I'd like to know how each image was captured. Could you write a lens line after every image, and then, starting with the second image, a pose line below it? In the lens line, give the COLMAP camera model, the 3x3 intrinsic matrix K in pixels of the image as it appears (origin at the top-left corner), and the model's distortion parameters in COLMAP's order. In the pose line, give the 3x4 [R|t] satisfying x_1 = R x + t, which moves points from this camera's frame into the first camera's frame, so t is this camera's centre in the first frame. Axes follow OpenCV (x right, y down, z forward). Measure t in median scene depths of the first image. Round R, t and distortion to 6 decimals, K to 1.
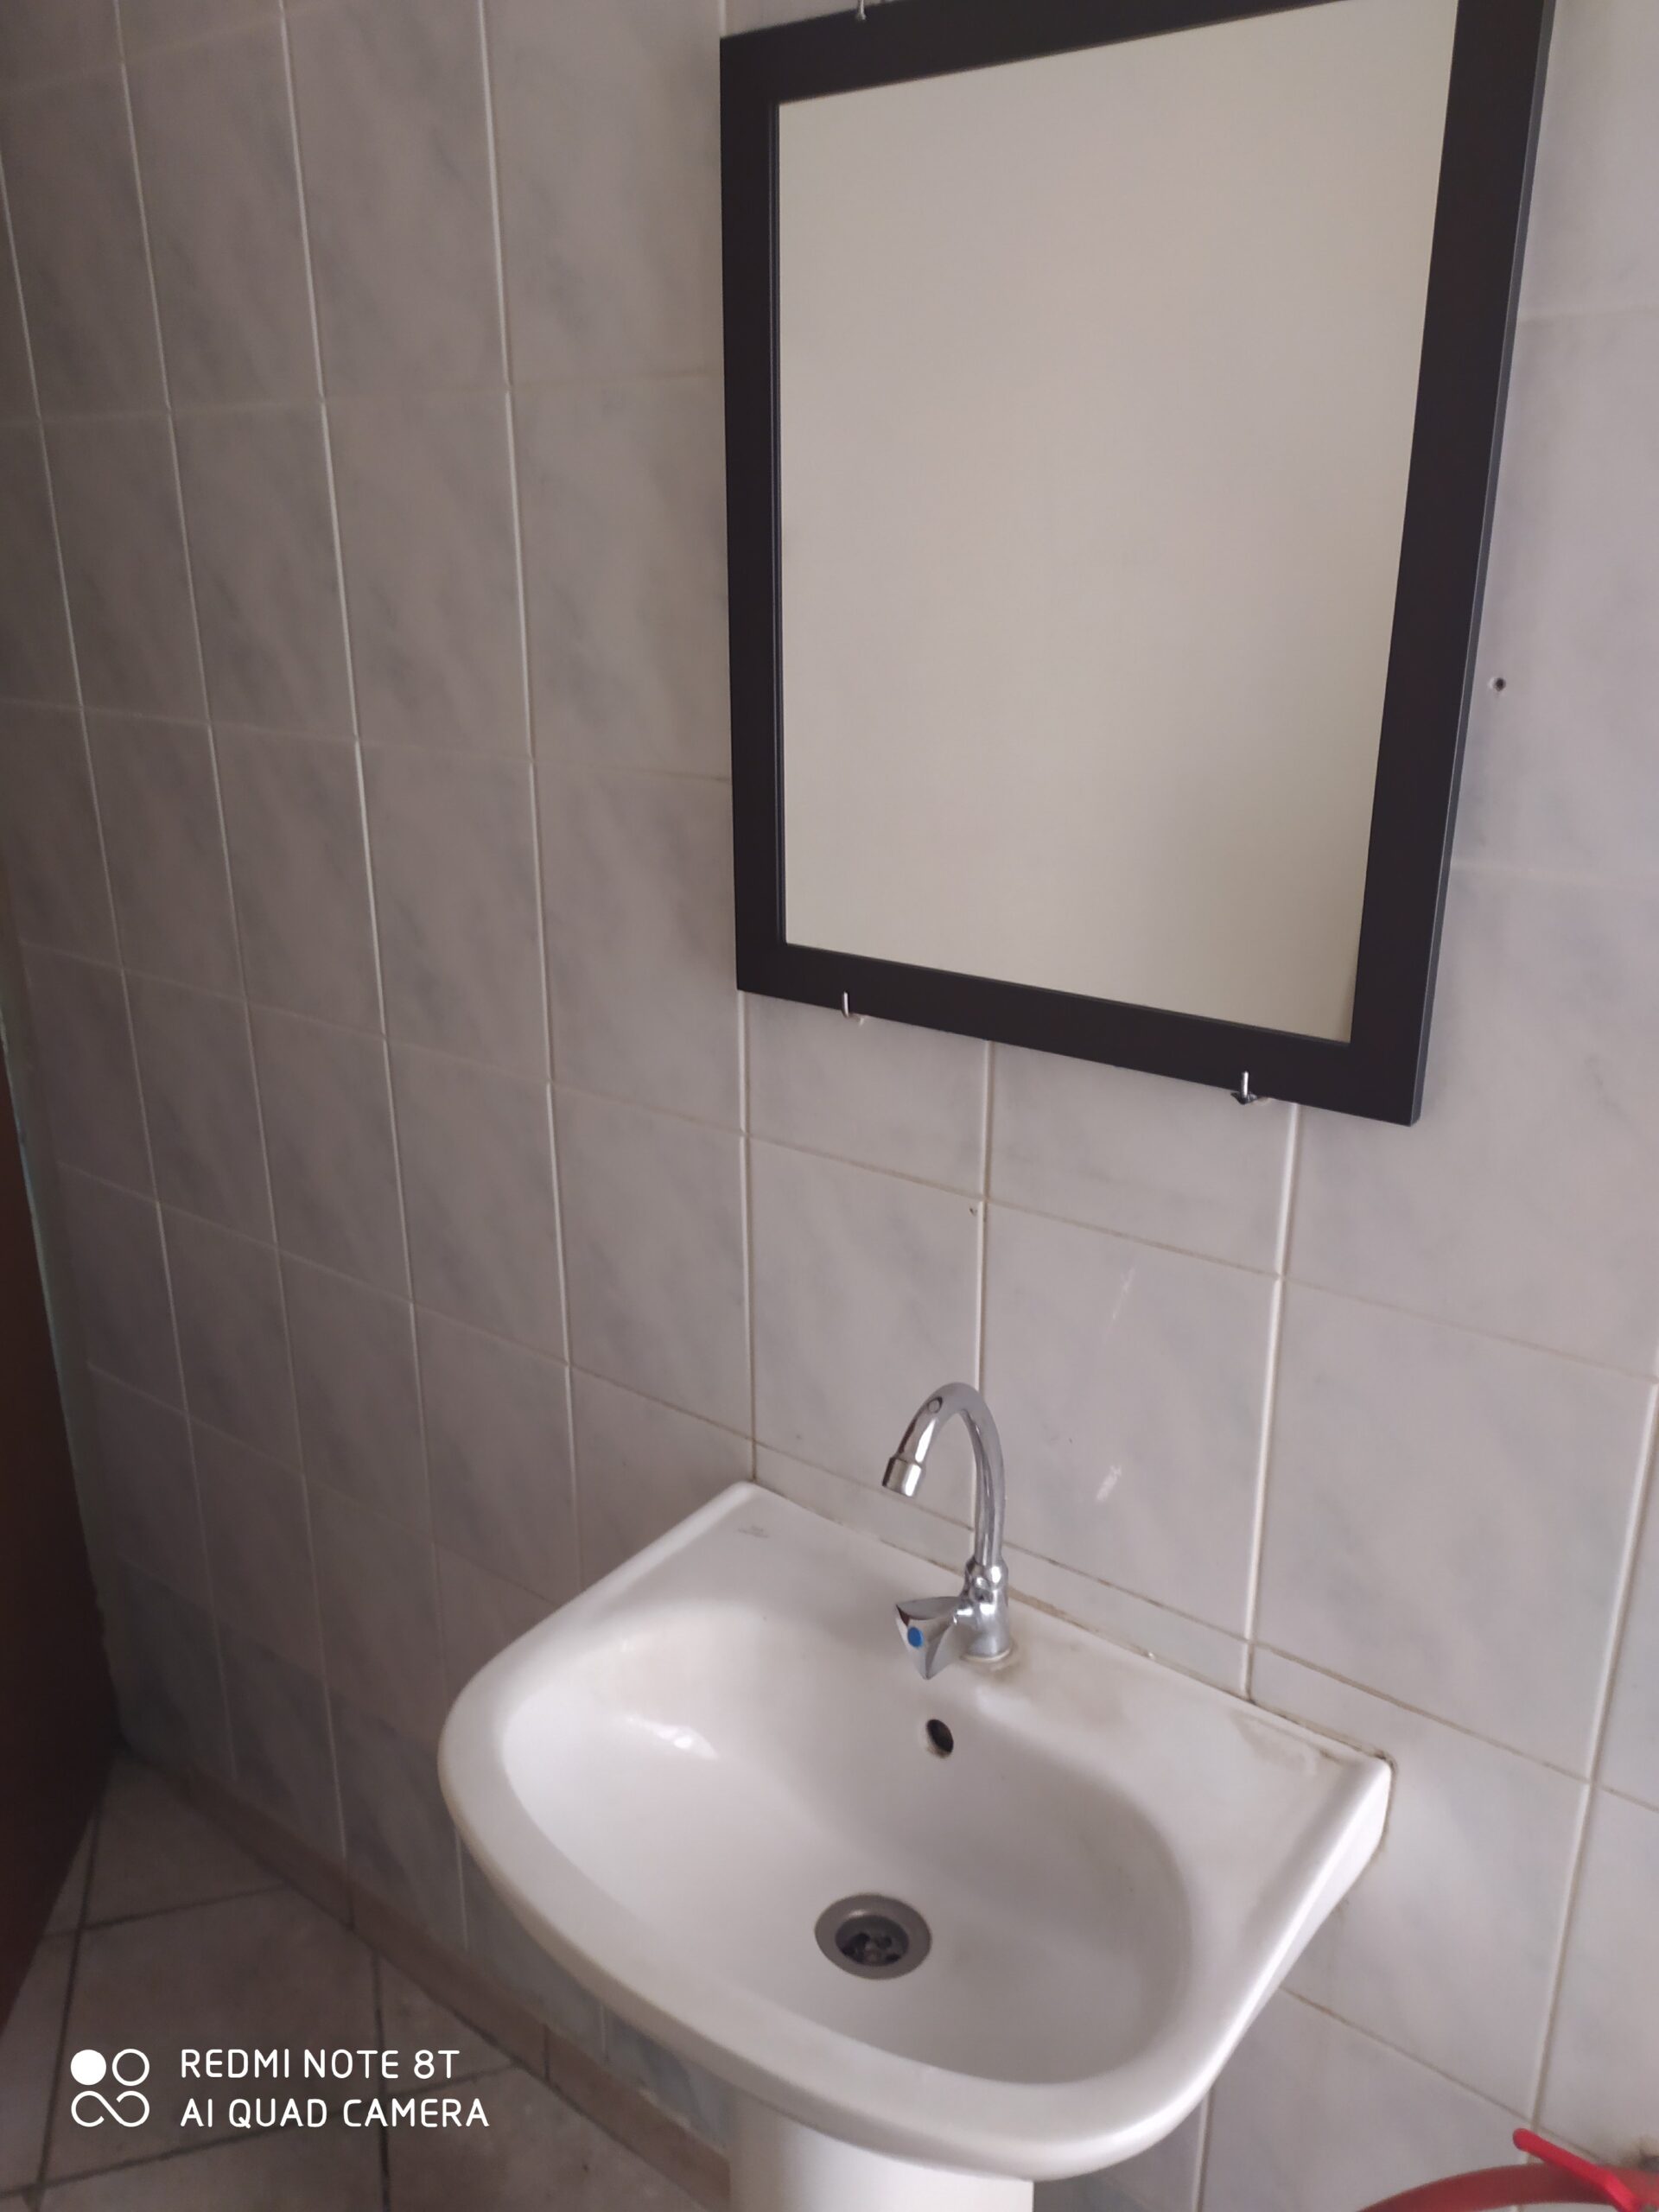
lens RADIAL K [[1645.3, 0, 827.2], [0, 1645.3, 1112.0], [0, 0, 1]] dist [0.003294, -0.002794]
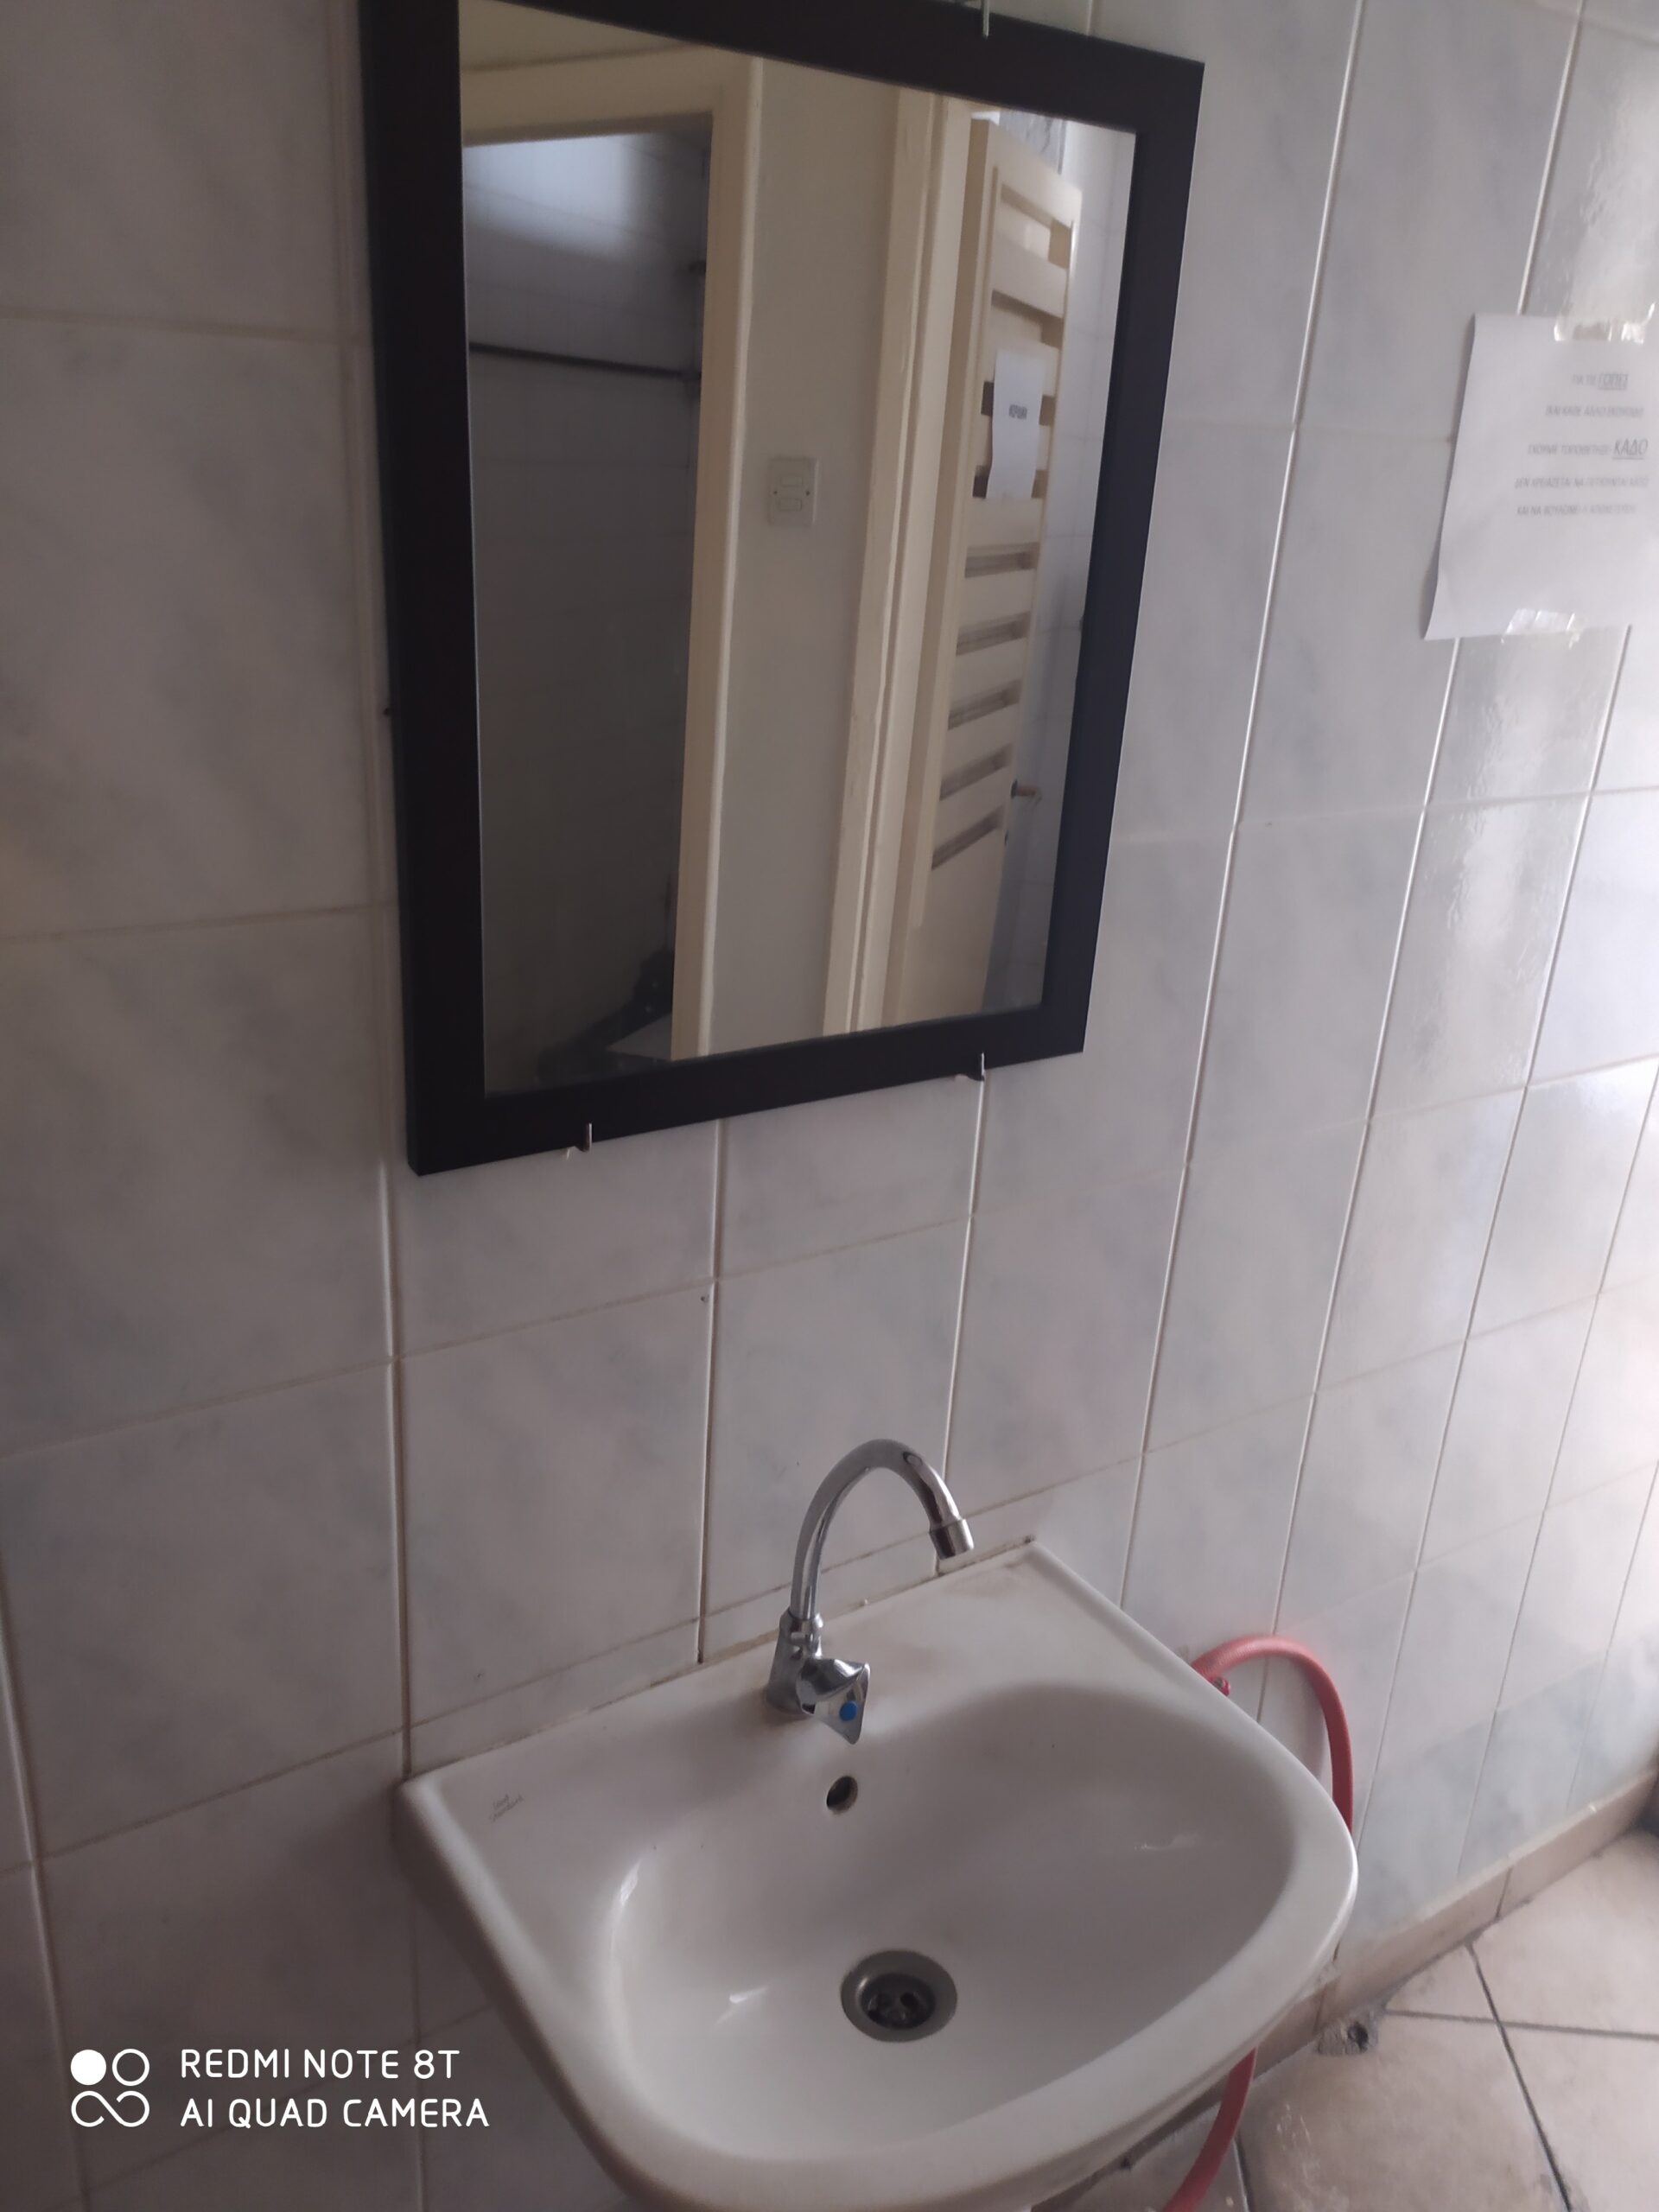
lens RADIAL K [[1645.3, 0, 826.4], [0, 1645.3, 1097.1], [0, 0, 1]] dist [0.003294, -0.002794]
pose [[0.317577, -0.313642, 0.894859, -0.678676], [0.256707, 0.936910, 0.237278, -0.246771], [-0.912823, 0.154362, 0.378056, 0.560167]]
